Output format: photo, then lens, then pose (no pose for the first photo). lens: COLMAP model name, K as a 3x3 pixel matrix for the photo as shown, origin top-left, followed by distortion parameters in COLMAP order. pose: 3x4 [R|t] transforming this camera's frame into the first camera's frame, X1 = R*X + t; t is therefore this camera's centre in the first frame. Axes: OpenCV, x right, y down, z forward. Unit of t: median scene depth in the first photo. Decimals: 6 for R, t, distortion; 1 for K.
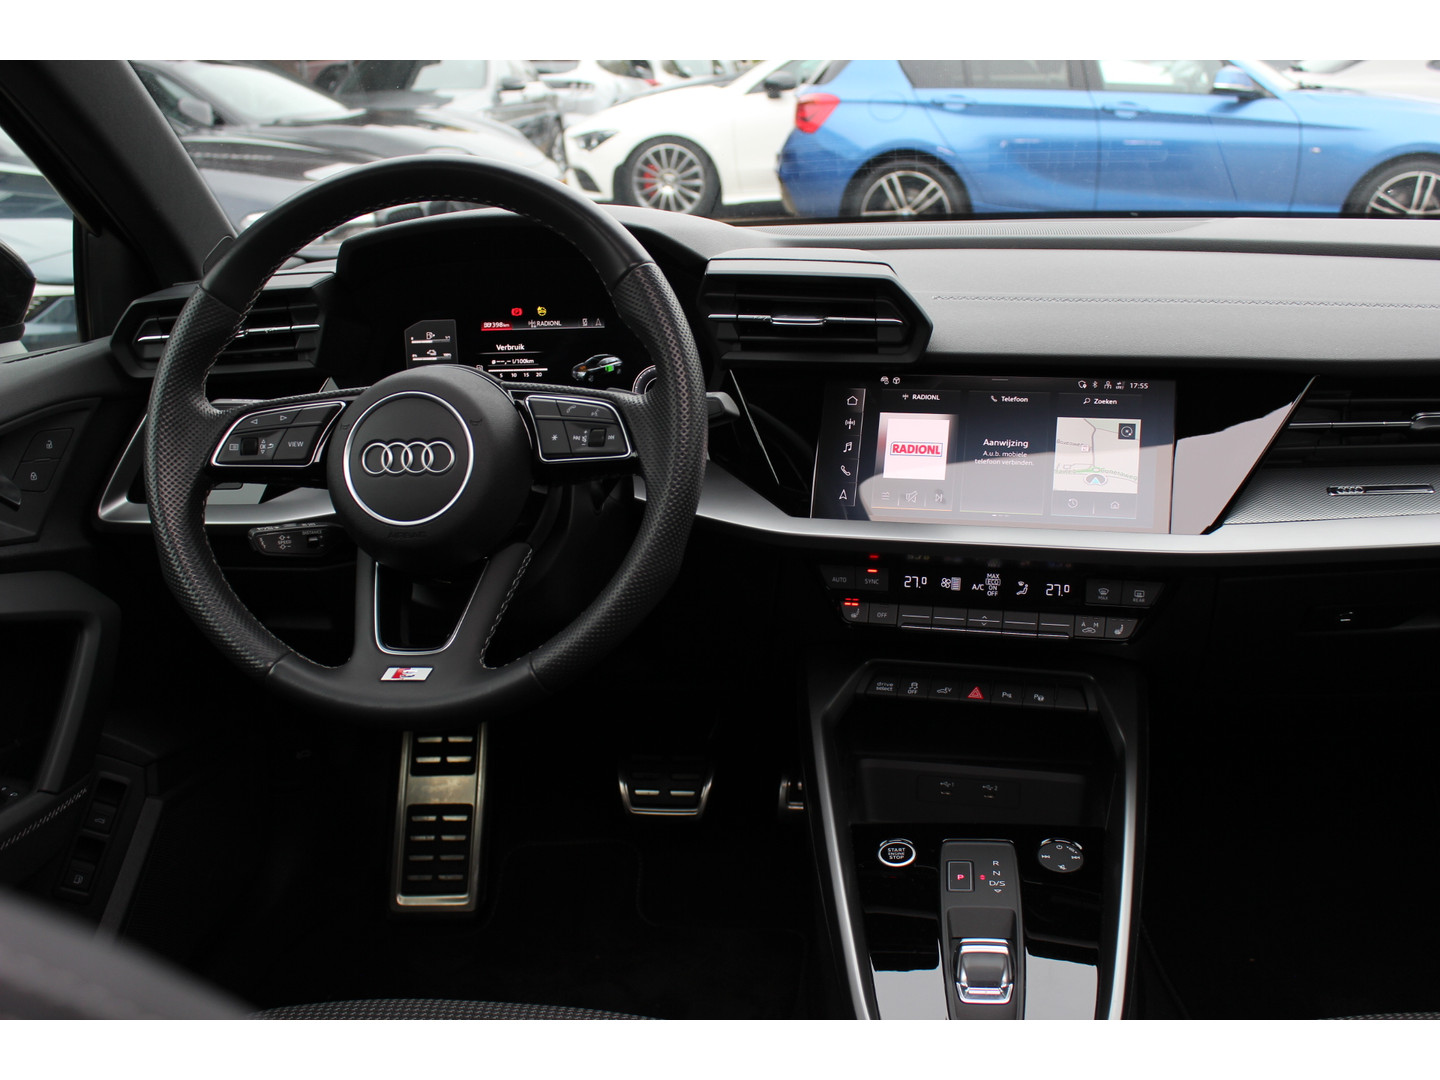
lens RADIAL K [[1466.7, 0, 720.0], [0, 1466.7, 540.0], [0, 0, 1]] dist [-0.136044, 0.169925]
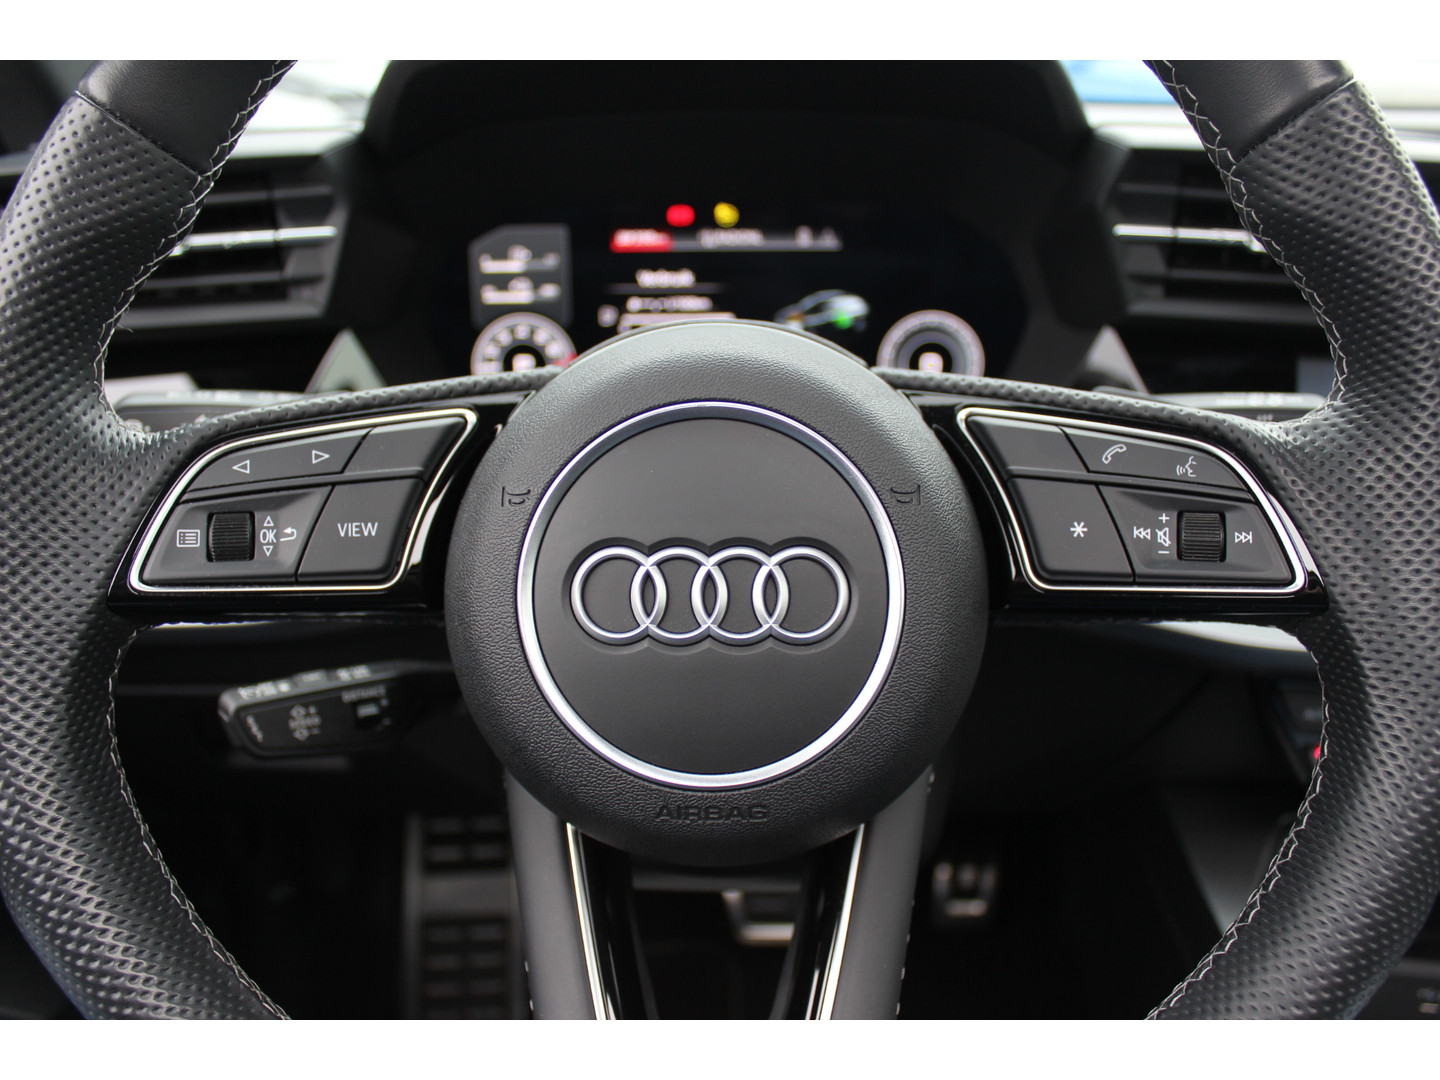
lens RADIAL K [[1269.3, 0, 713.5], [0, 1269.3, 593.7], [0, 0, 1]] dist [-0.144878, 0.110102]
pose [[0.994187, -0.002437, 0.107642, -0.200710], [-0.009620, 0.993735, 0.111351, -0.073518], [-0.107239, -0.111740, 0.987934, 0.568587]]
